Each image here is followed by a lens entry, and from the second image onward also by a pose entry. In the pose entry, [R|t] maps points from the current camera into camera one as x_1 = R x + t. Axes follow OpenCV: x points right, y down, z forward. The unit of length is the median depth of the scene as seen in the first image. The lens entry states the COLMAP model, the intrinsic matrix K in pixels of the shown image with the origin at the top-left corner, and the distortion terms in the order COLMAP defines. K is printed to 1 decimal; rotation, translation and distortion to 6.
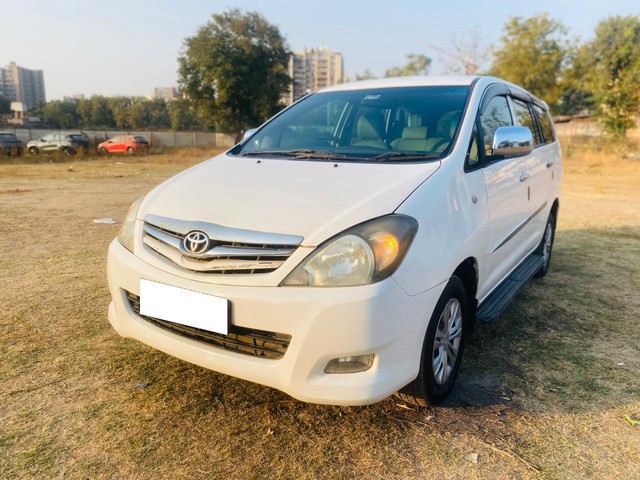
lens RADIAL K [[498.3, 0, 318.2], [0, 498.3, 235.5], [0, 0, 1]] dist [0.007011, 0.004845]
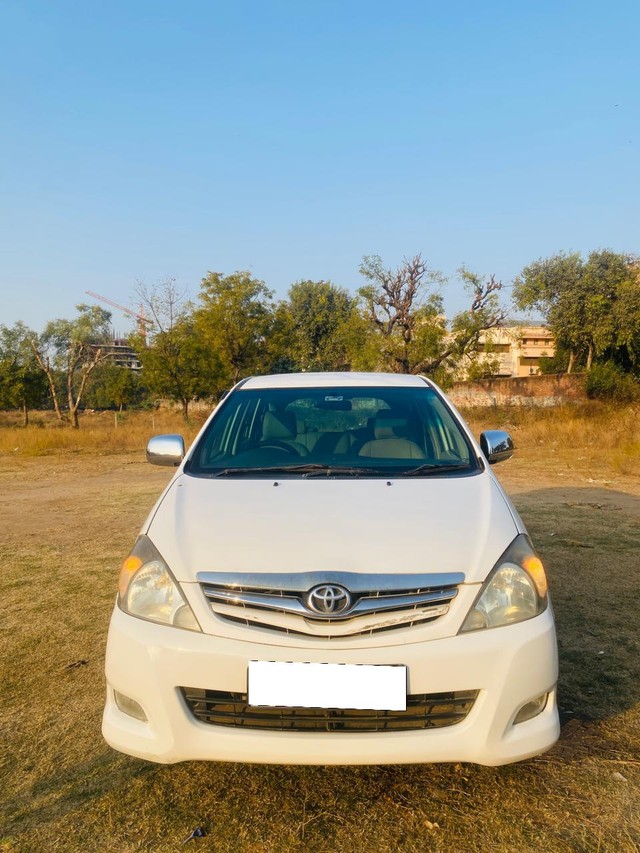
lens RADIAL K [[664.2, 0, 324.7], [0, 664.2, 431.3], [0, 0, 1]] dist [0.007011, 0.004845]
pose [[0.847511, -0.030483, 0.529902, -0.669725], [0.115540, 0.985005, -0.128127, -0.095318], [-0.518050, 0.169814, 0.838324, 0.070952]]
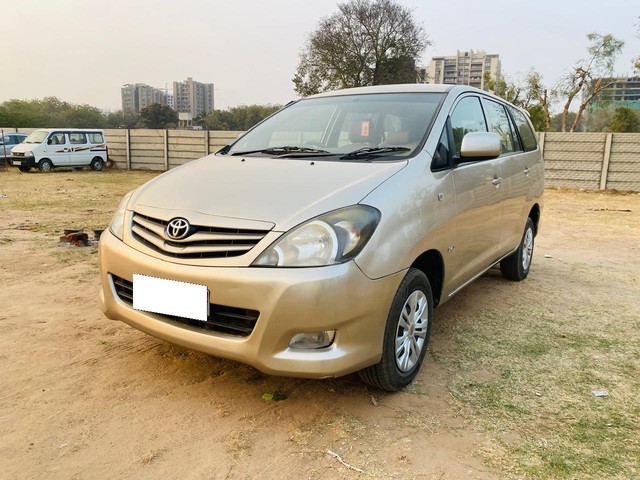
lens RADIAL K [[498.3, 0, 323.5], [0, 498.3, 236.1], [0, 0, 1]] dist [0.007011, 0.004845]
pose [[0.999909, 0.012986, 0.003594, 0.060817], [-0.012909, 0.999705, -0.020582, 0.041868], [-0.003860, 0.020534, 0.999782, -0.084043]]
